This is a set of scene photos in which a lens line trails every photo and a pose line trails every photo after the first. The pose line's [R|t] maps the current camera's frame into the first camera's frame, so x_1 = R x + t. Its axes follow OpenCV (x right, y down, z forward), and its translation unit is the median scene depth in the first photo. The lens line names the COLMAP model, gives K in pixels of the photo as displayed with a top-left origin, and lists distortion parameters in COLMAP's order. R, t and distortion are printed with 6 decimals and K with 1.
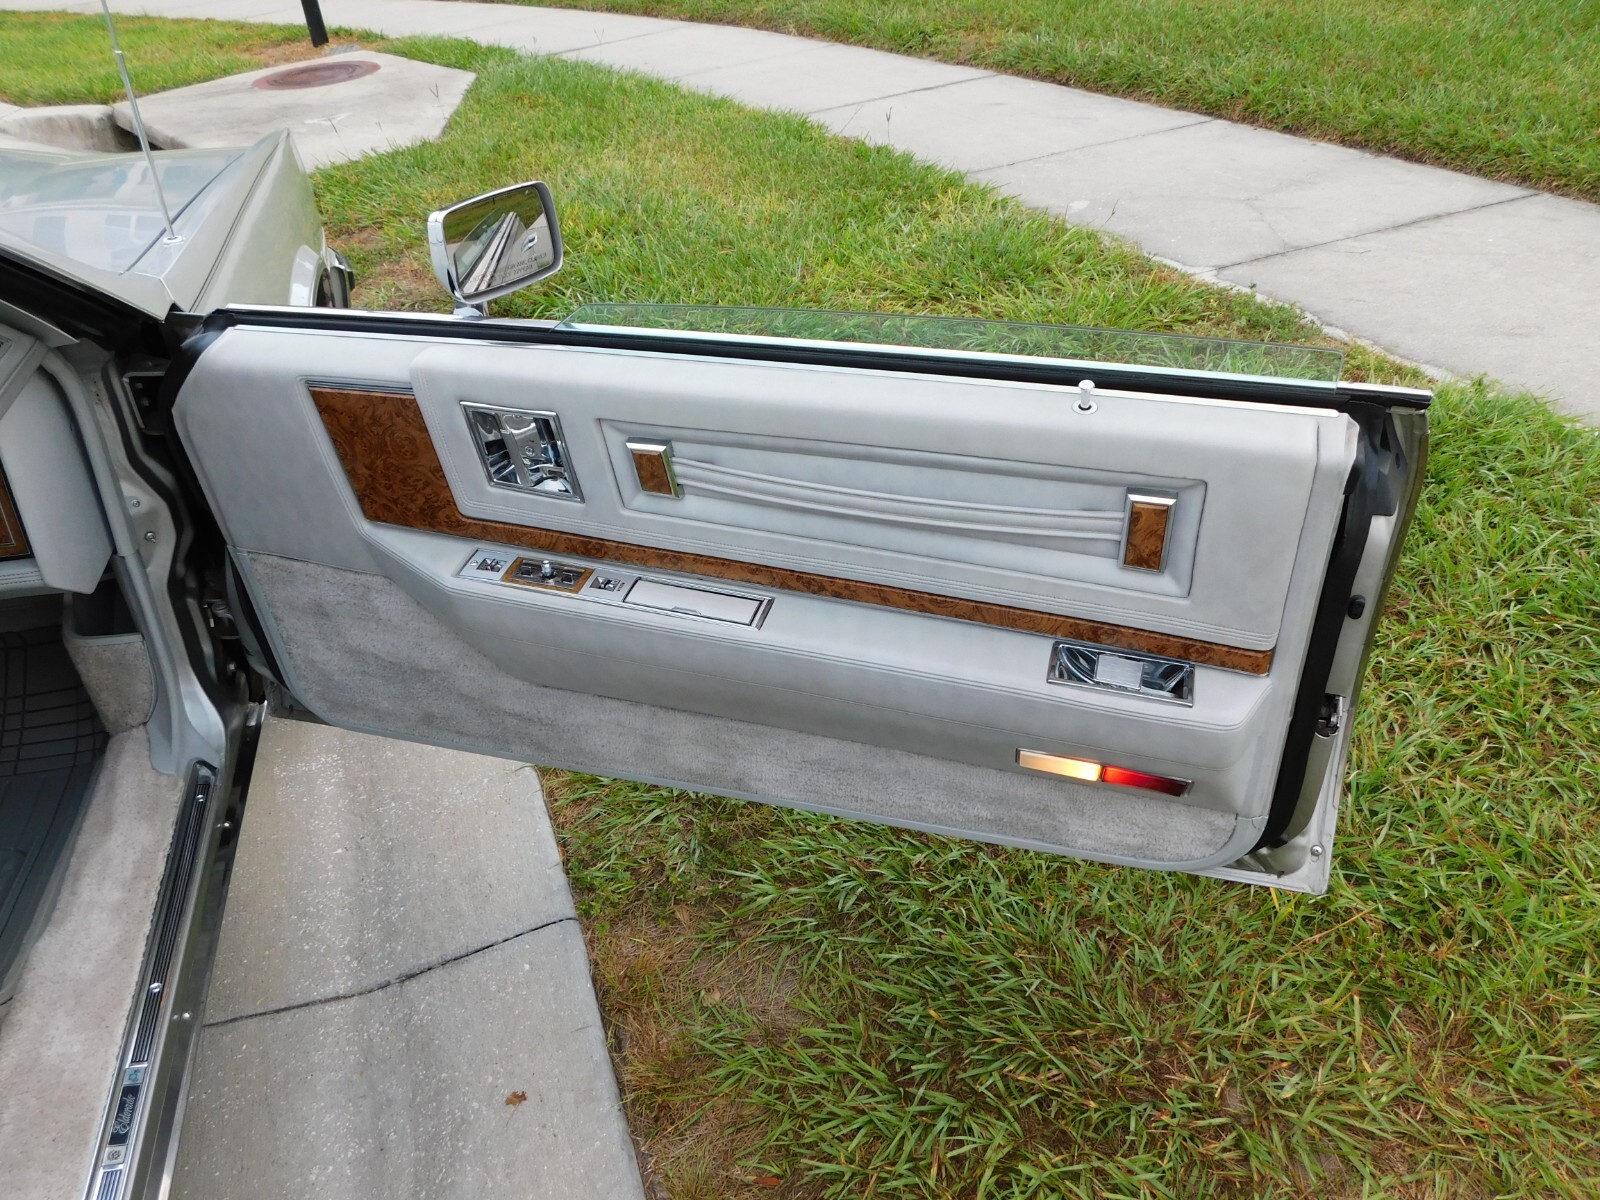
lens RADIAL K [[1211.1, 0, 810.8], [0, 1211.1, 622.3], [0, 0, 1]] dist [-0.019101, 0.029868]
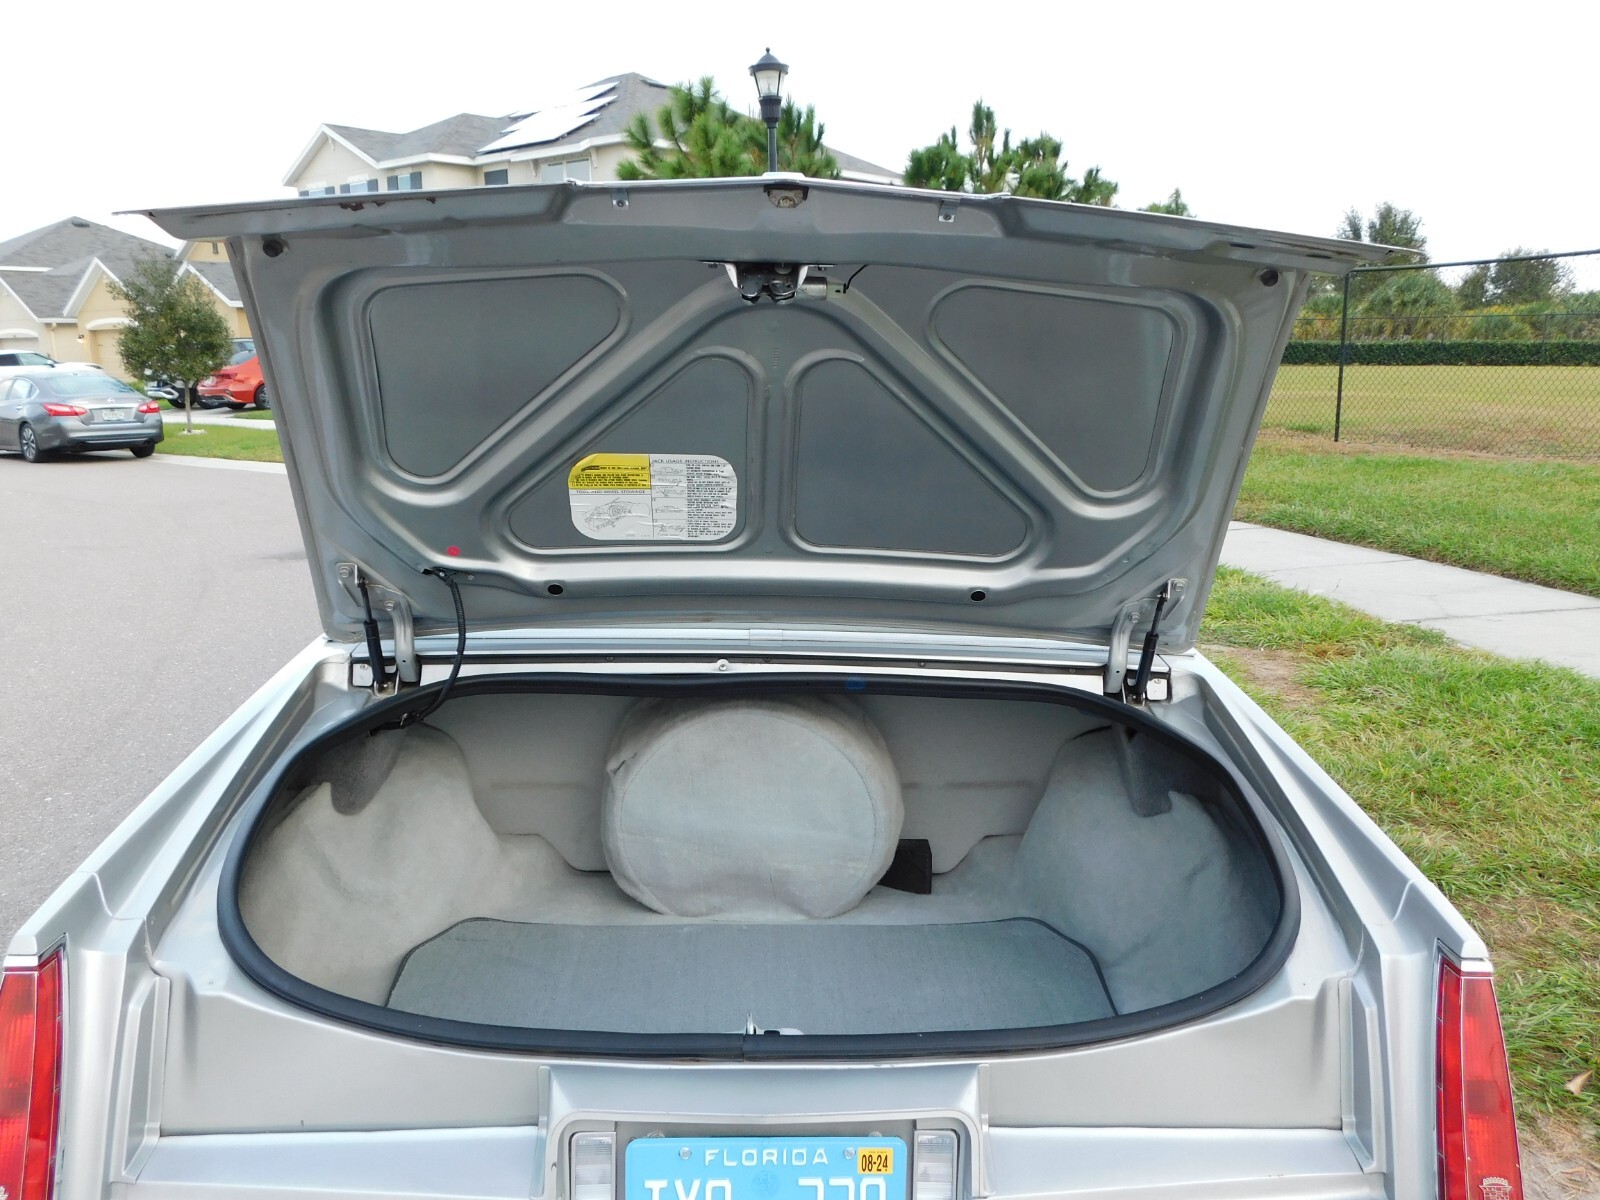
lens RADIAL K [[1211.1, 0, 810.8], [0, 1211.1, 622.3], [0, 0, 1]] dist [-0.019101, 0.029868]
pose [[0.974613, 0.092097, -0.204080, -0.063733], [-0.158539, 0.927488, -0.338572, 0.211163], [0.158100, 0.362331, 0.918542, -0.349295]]
